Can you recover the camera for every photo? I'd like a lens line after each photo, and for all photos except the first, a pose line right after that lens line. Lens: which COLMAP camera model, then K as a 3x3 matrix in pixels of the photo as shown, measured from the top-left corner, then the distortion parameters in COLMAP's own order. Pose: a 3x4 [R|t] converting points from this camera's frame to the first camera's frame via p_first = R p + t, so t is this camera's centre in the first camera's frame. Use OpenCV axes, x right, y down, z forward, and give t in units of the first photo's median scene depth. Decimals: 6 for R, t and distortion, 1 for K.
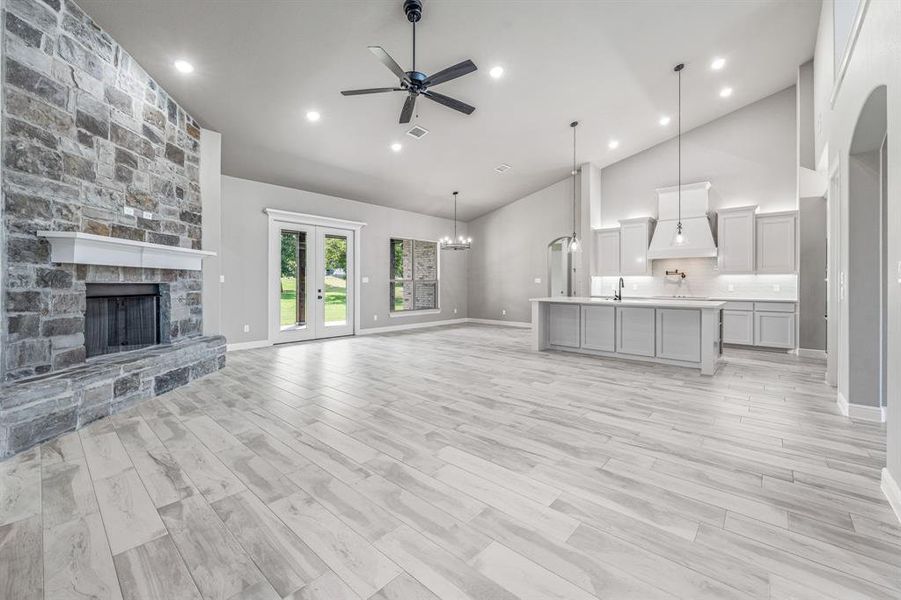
lens RADIAL K [[361.9, 0, 450.7], [0, 361.9, 283.7], [0, 0, 1]] dist [0.001229, -0.001232]
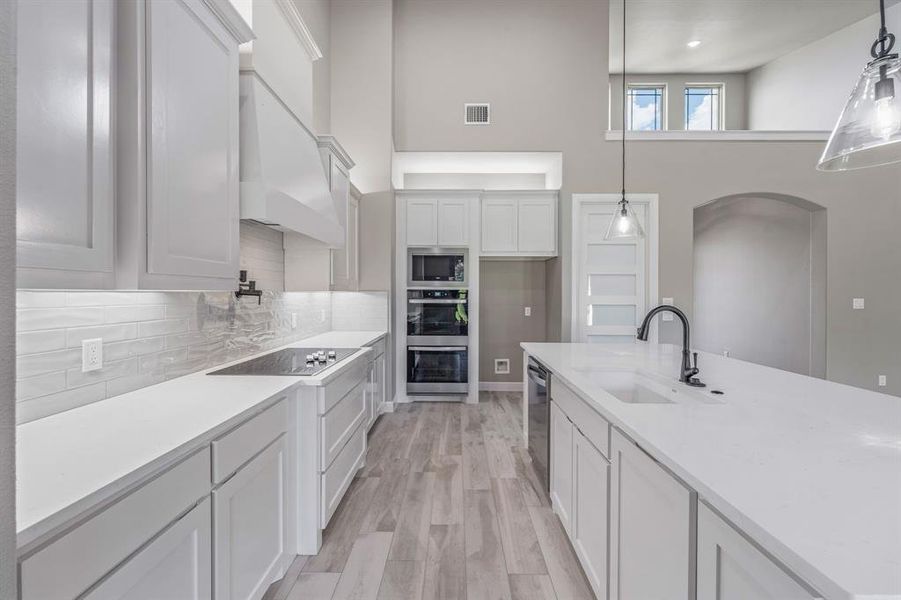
lens RADIAL K [[361.9, 0, 452.3], [0, 361.9, 291.7], [0, 0, 1]] dist [0.001229, -0.001232]
pose [[-0.654546, 0.000293, 0.756022, 0.543751], [-0.002800, 0.999992, -0.002813, -0.039663], [-0.756017, -0.003958, -0.654540, 1.965504]]
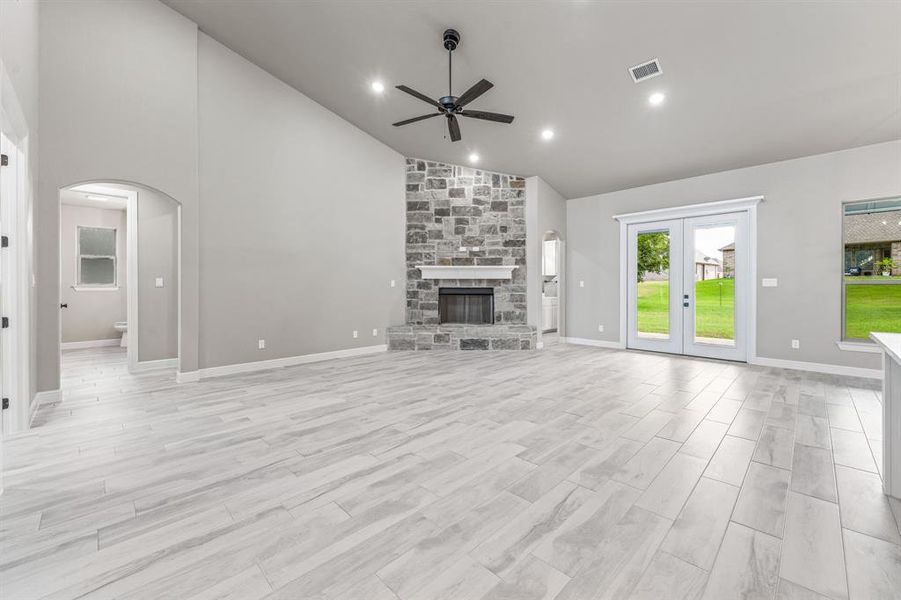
lens RADIAL K [[361.9, 0, 455.0], [0, 361.9, 287.4], [0, 0, 1]] dist [0.001229, -0.001232]
pose [[-0.053321, -0.001224, -0.998577, 0.897724], [-0.001245, 0.999999, -0.001159, 0.000743], [0.998577, 0.001182, -0.053322, 0.963001]]
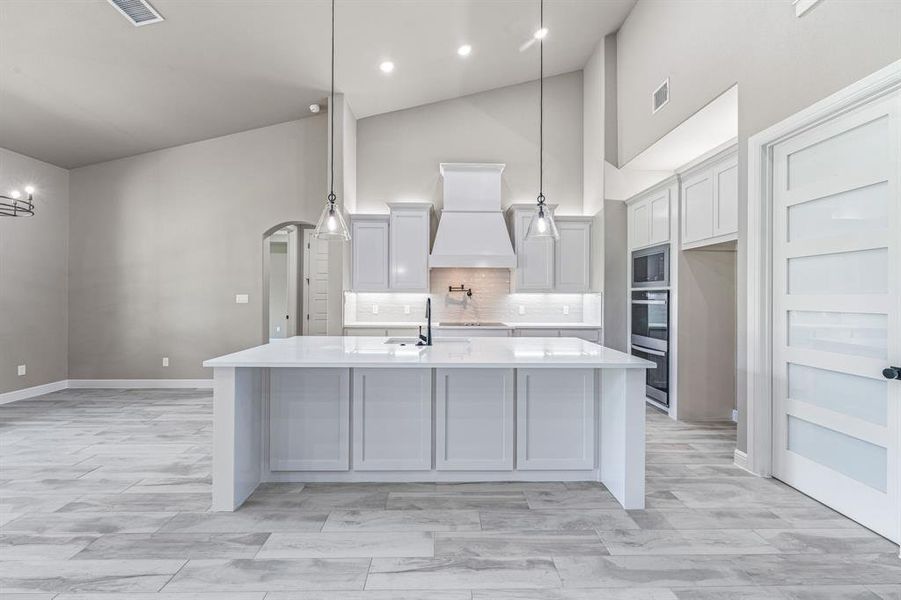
lens RADIAL K [[361.9, 0, 450.8], [0, 361.9, 295.1], [0, 0, 1]] dist [0.001229, -0.001232]
pose [[0.732856, 0.005598, 0.680360, 0.241948], [-0.002649, 0.999982, -0.005376, -0.027411], [-0.680378, 0.002138, 0.732858, 0.929030]]
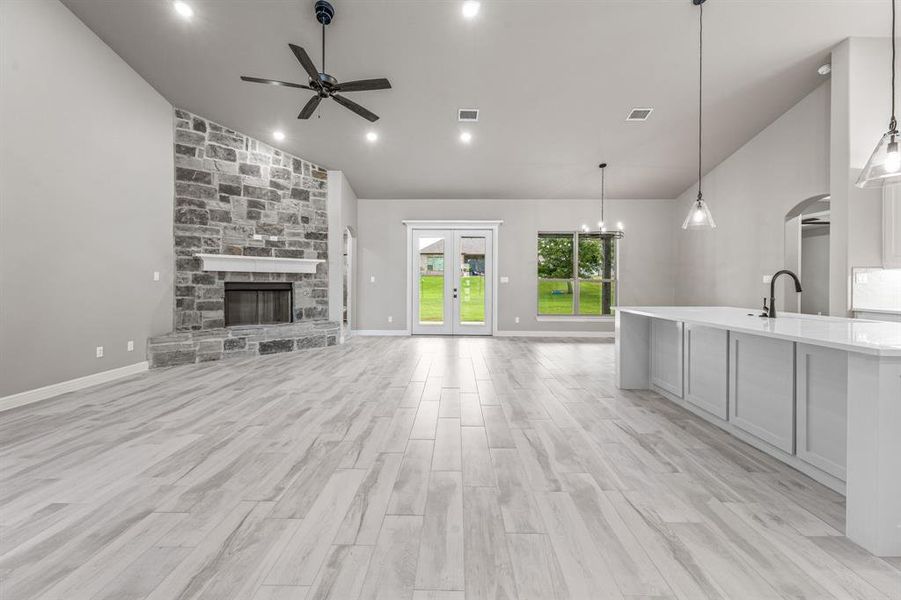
lens RADIAL K [[361.9, 0, 452.5], [0, 361.9, 283.9], [0, 0, 1]] dist [0.001229, -0.001232]
pose [[0.655249, 0.002551, -0.755408, 0.810580], [-0.003818, 0.999993, 0.000065, 0.003142], [0.755403, 0.002842, 0.655254, 0.546288]]
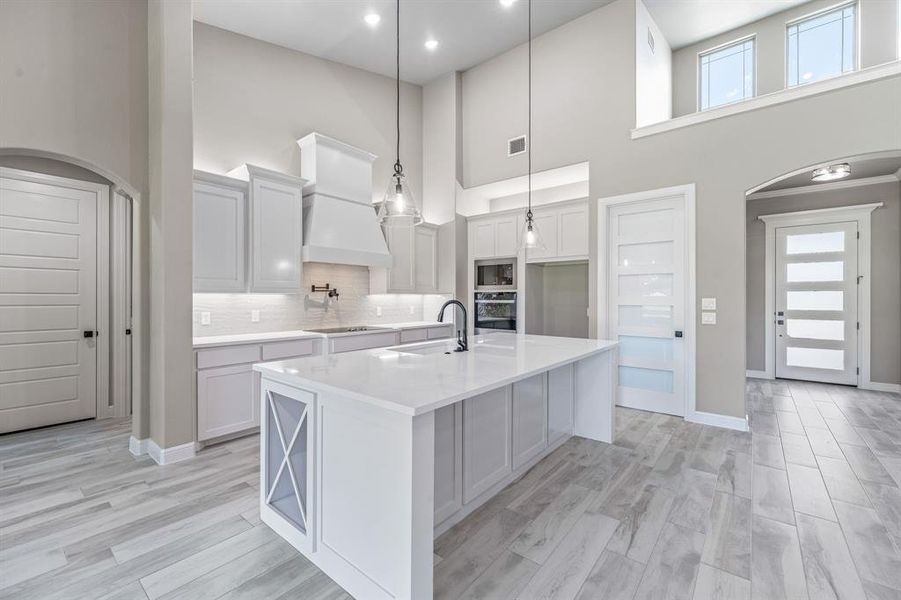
lens RADIAL K [[373.0, 0, 451.6], [0, 373.0, 298.5], [0, 0, 1]] dist [-0.002201, -0.000638]
pose [[-0.044487, -0.004951, 0.998998, 0.011494], [0.000655, 0.999987, 0.004985, -0.032117], [-0.999010, 0.000876, -0.044483, 1.523957]]
